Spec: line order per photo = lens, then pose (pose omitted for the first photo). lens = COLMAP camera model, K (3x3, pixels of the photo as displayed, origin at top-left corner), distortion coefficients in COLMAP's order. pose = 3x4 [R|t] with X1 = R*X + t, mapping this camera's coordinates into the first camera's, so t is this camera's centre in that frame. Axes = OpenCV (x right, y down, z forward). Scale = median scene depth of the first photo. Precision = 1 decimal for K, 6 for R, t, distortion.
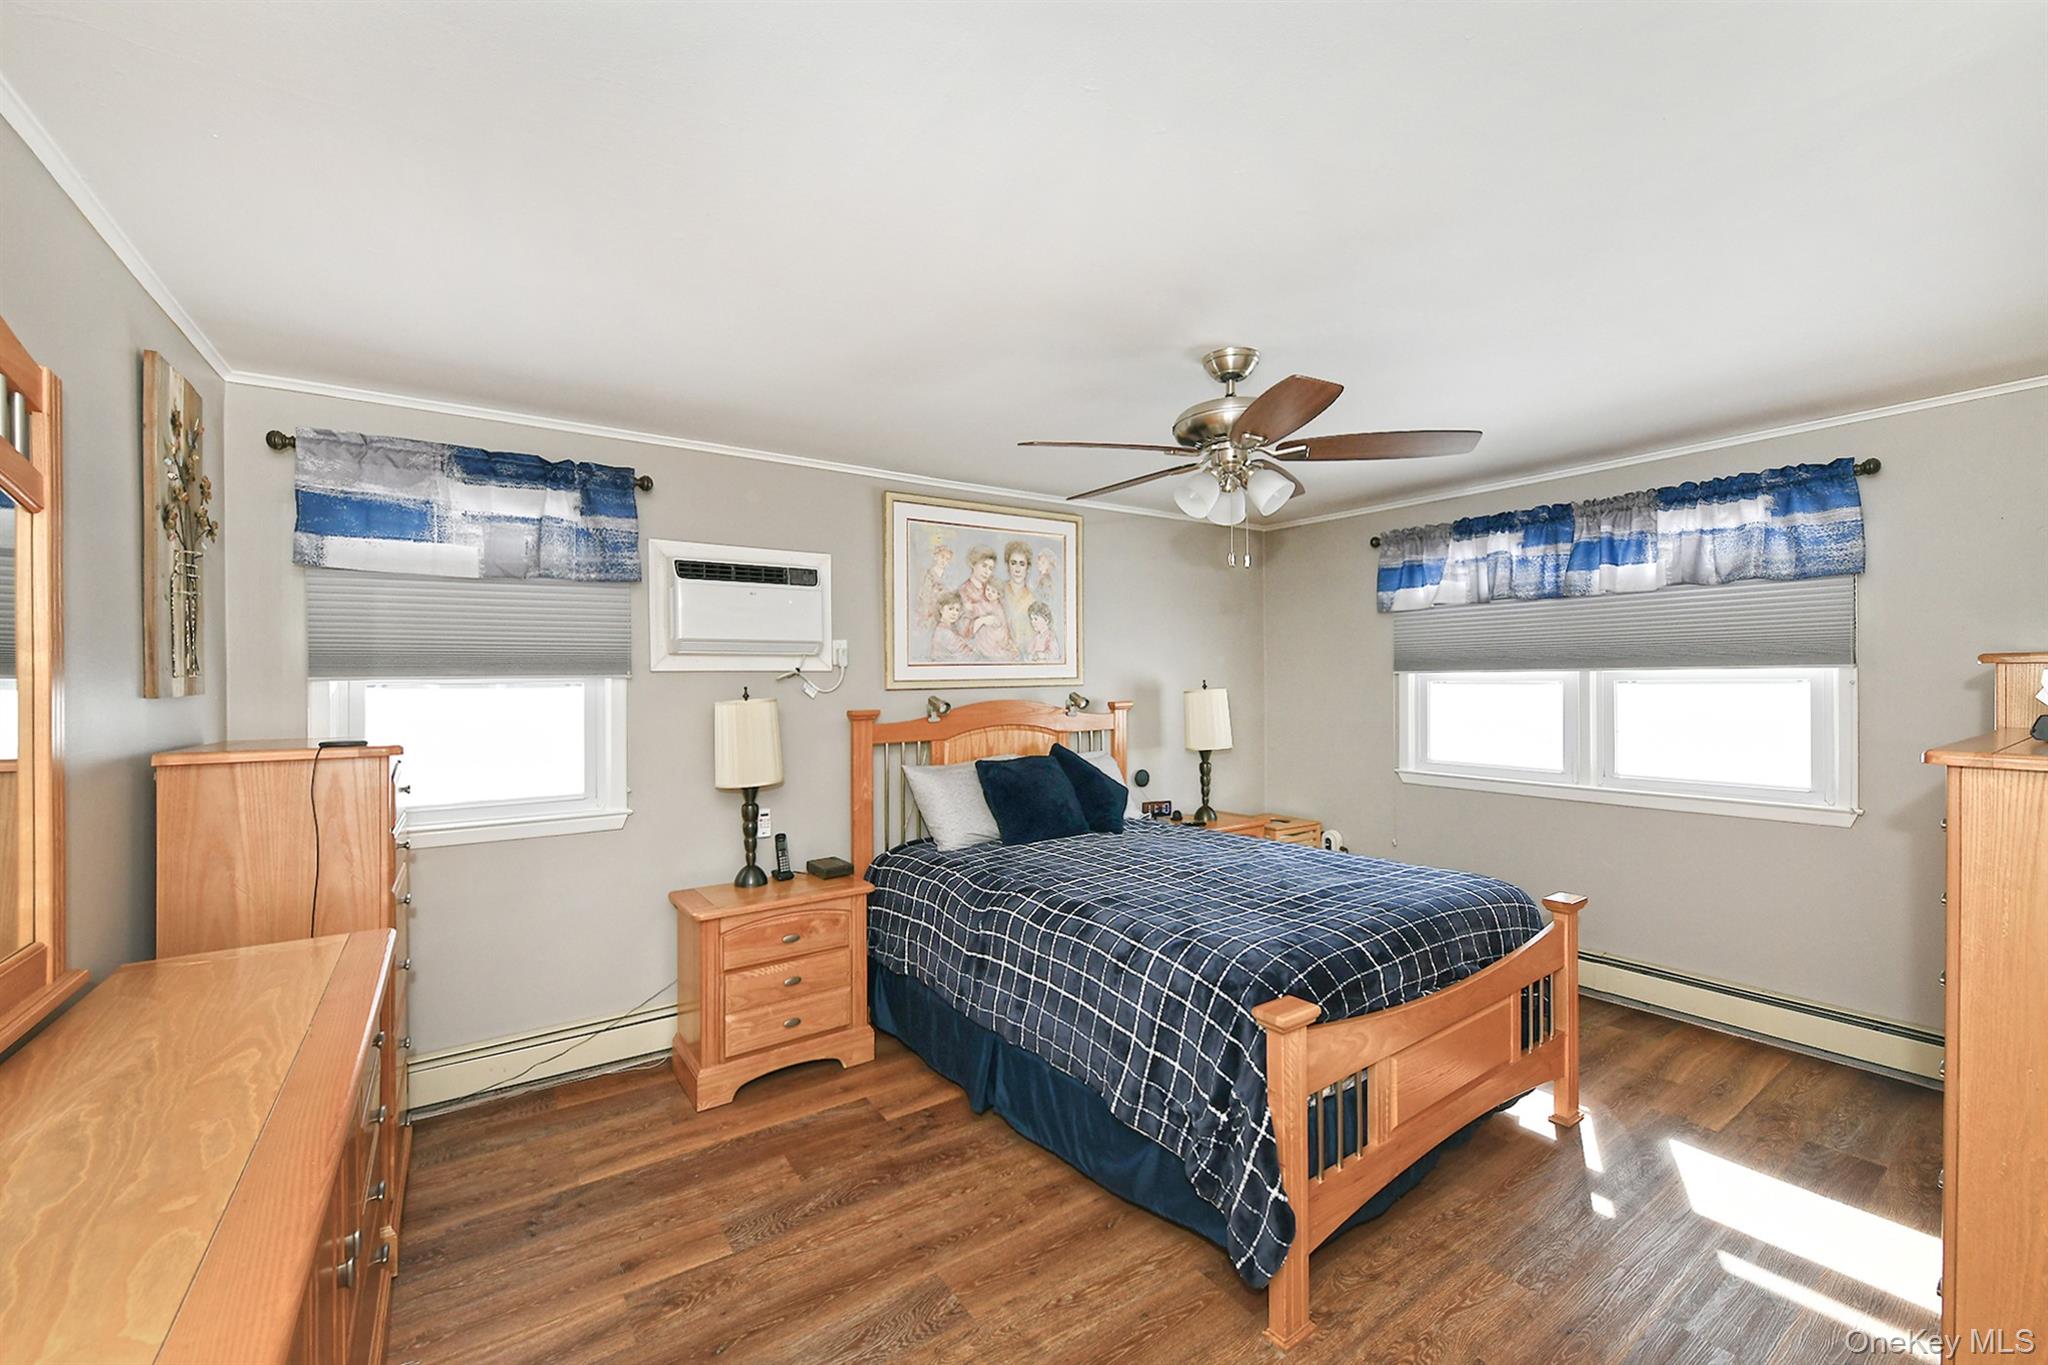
lens RADIAL K [[833.3, 0, 1076.7], [0, 833.3, 682.8], [0, 0, 1]] dist [0.001706, 0.000148]
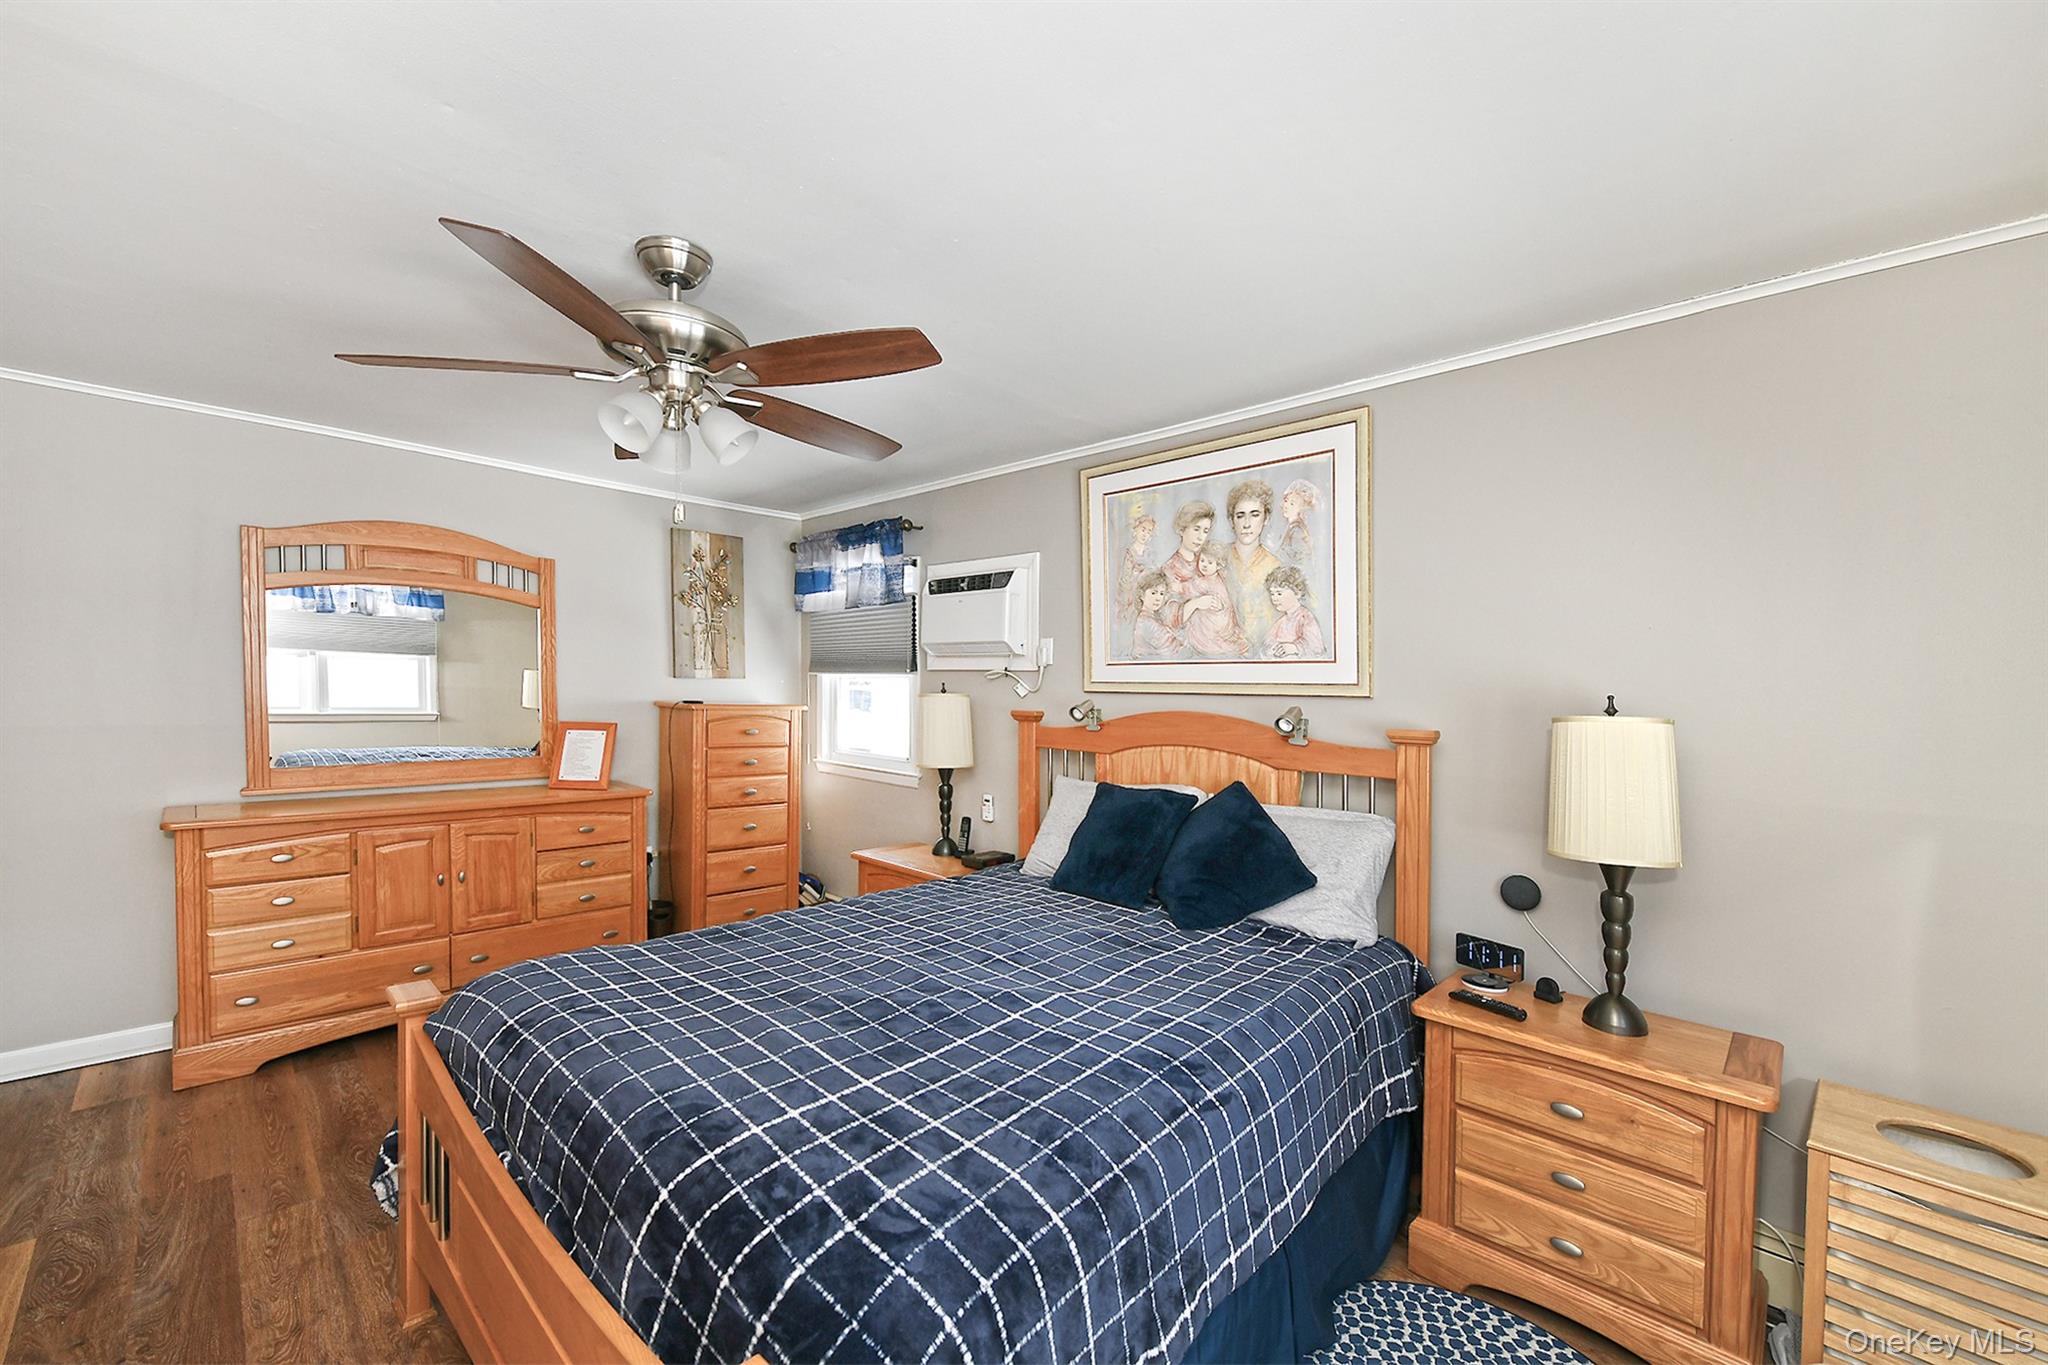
lens RADIAL K [[833.8, 0, 1021.4], [0, 833.8, 714.9], [0, 0, 1]] dist [-0.000257, -0.000048]
pose [[0.143588, 0.052887, -0.988223, 0.628808], [-0.023110, 0.998478, 0.050078, -0.009866], [0.989368, 0.015648, 0.144592, 0.769895]]
